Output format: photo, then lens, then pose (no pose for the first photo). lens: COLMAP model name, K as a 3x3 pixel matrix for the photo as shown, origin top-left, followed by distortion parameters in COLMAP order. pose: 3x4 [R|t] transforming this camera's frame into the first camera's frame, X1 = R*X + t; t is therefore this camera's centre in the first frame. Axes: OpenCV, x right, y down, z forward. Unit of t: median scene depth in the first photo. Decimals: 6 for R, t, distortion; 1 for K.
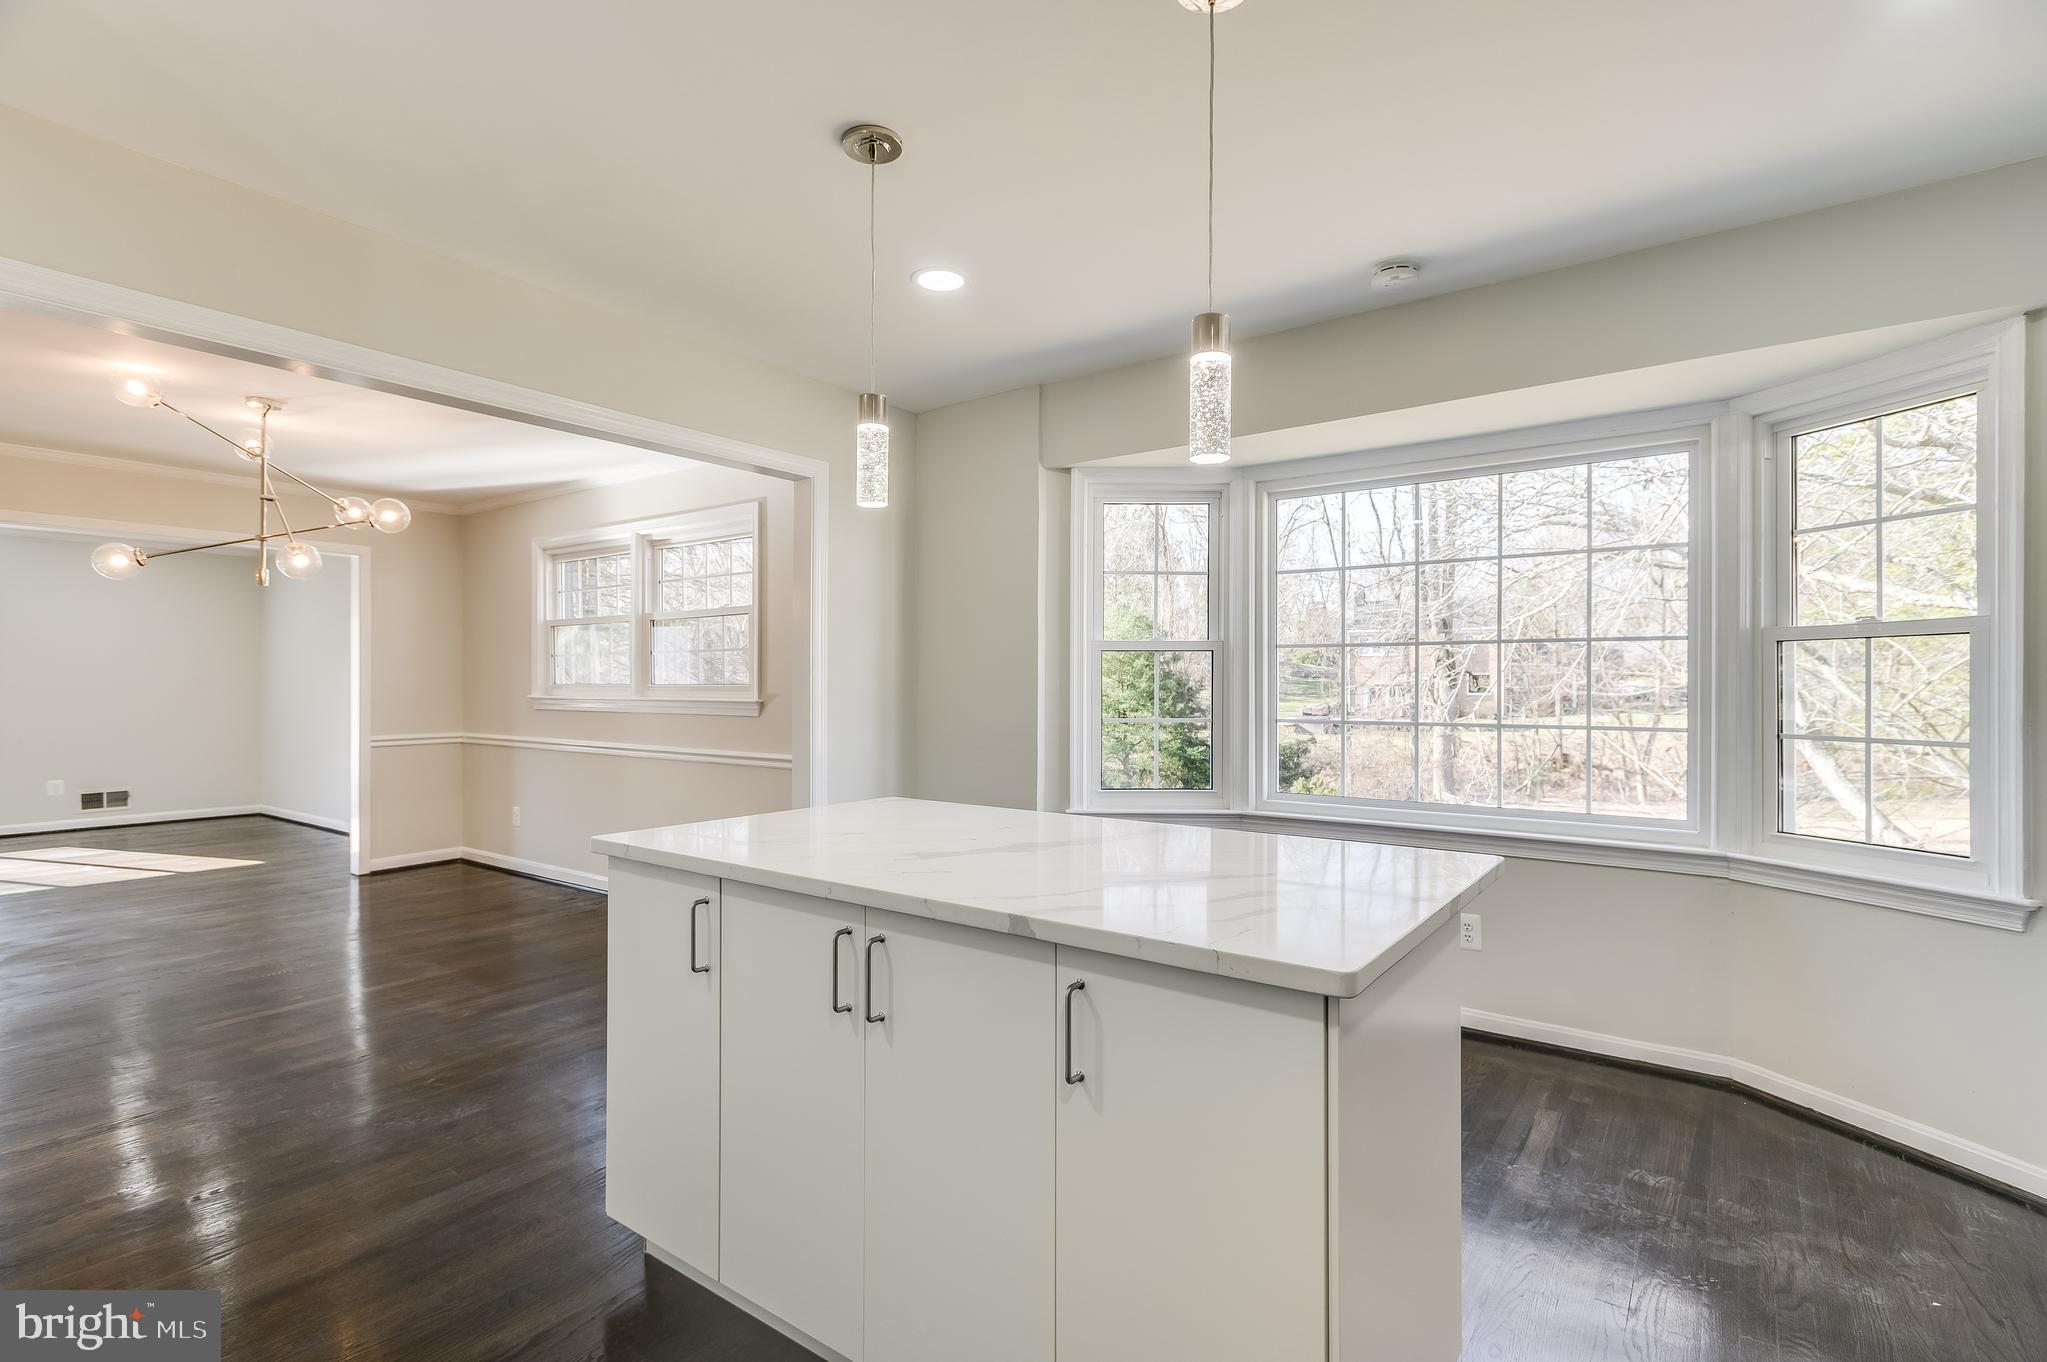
lens RADIAL K [[956.2, 0, 1020.3], [0, 956.2, 685.8], [0, 0, 1]] dist [0.011301, 0.000713]
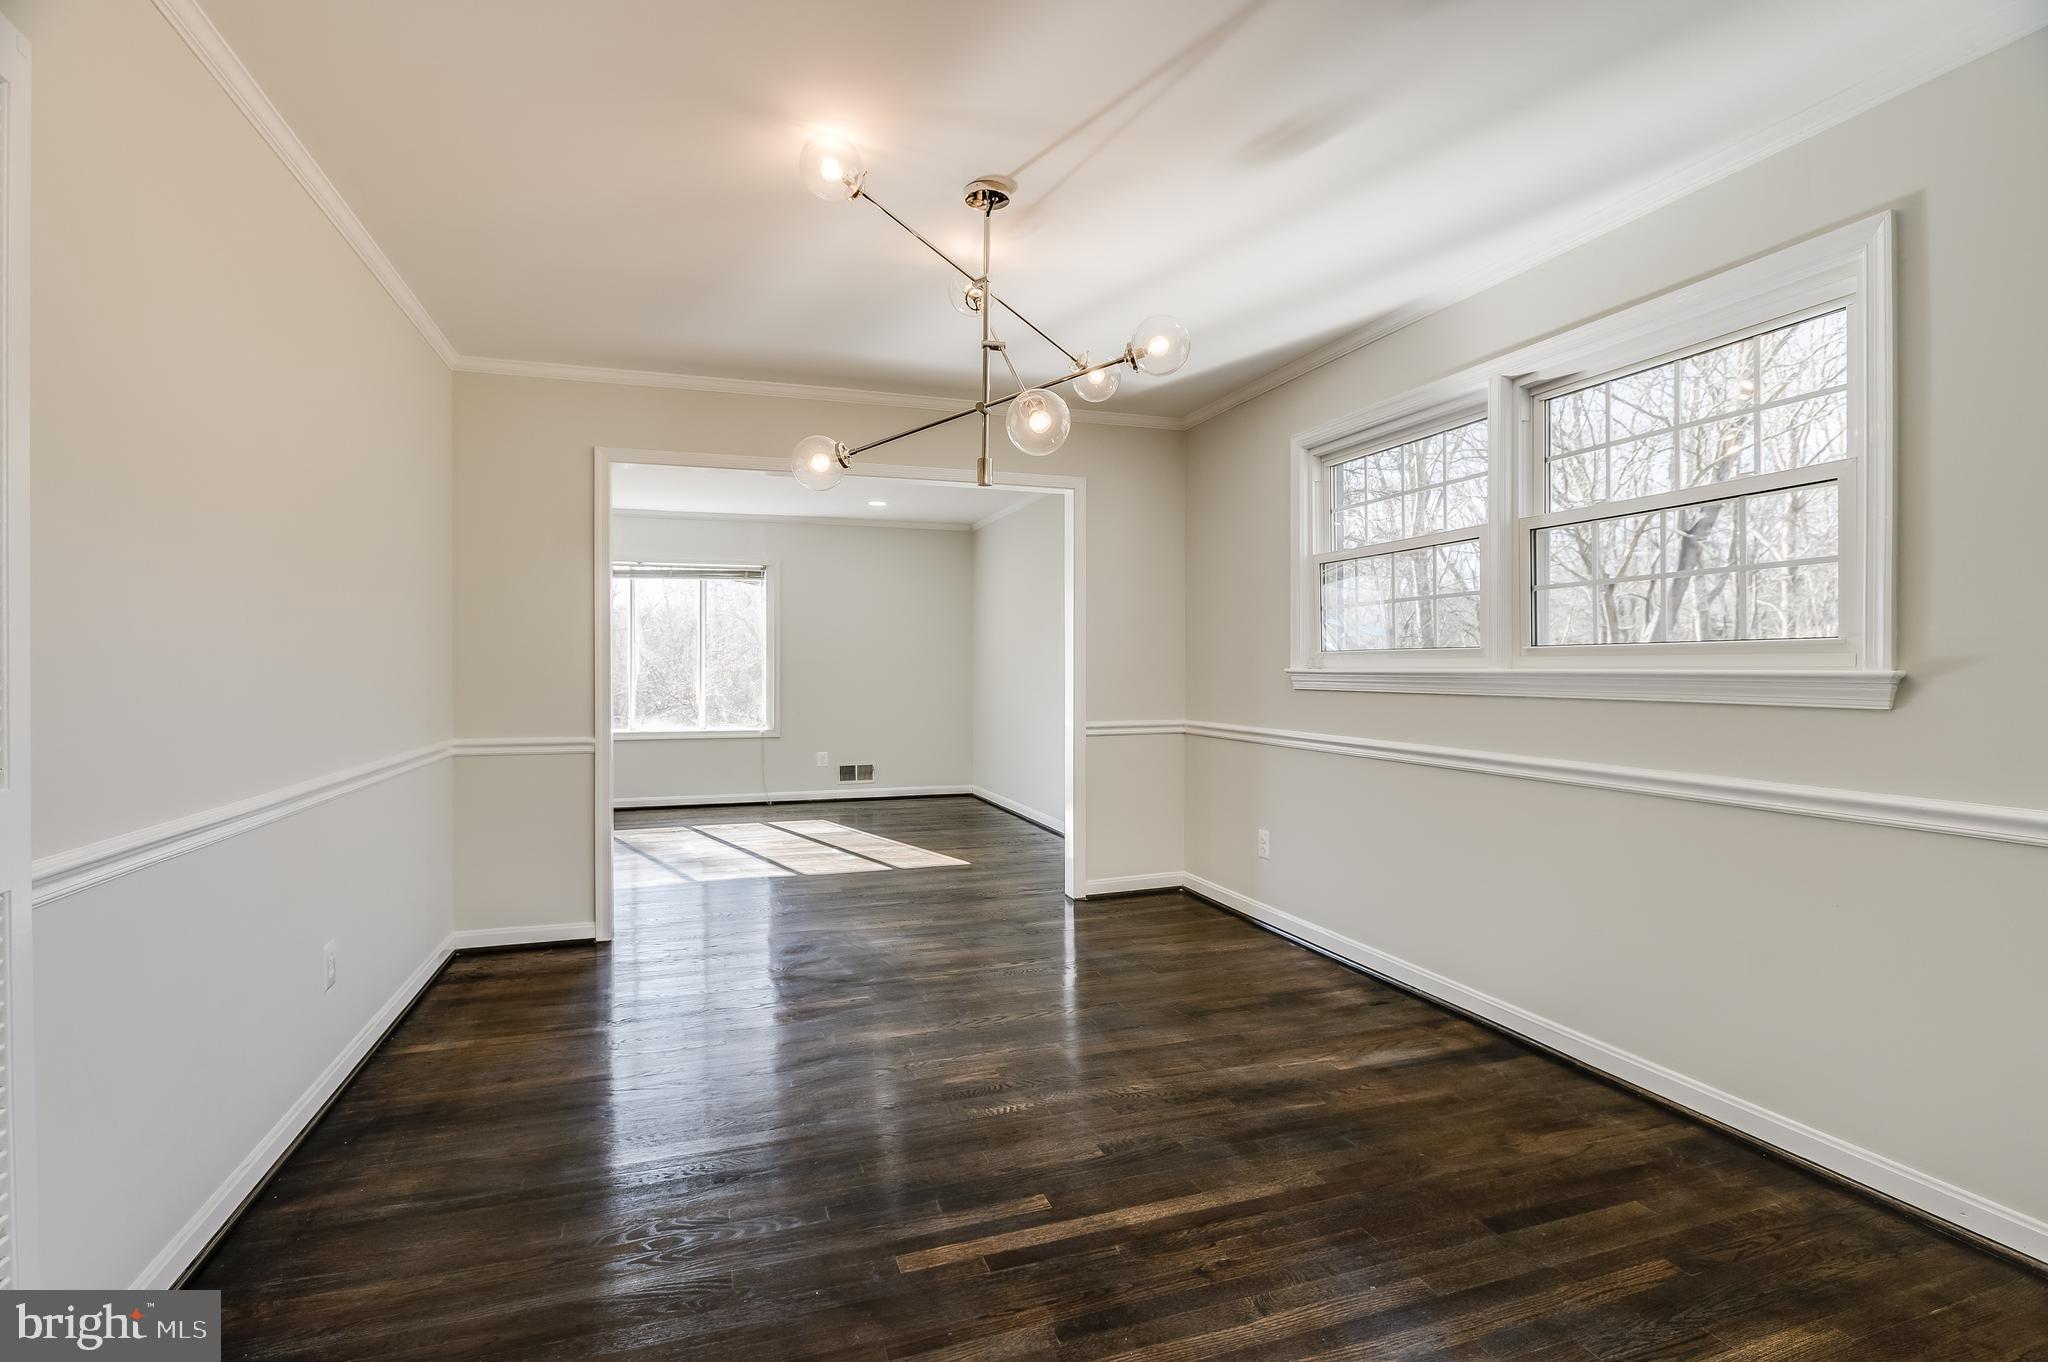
lens RADIAL K [[956.7, 0, 1024.0], [0, 956.7, 675.6], [0, 0, 1]] dist [0.011301, 0.000713]
pose [[0.820901, 0.001935, -0.571067, -0.377040], [0.001695, 0.999982, 0.005824, 0.014448], [0.571068, -0.005749, 0.820883, 0.461517]]
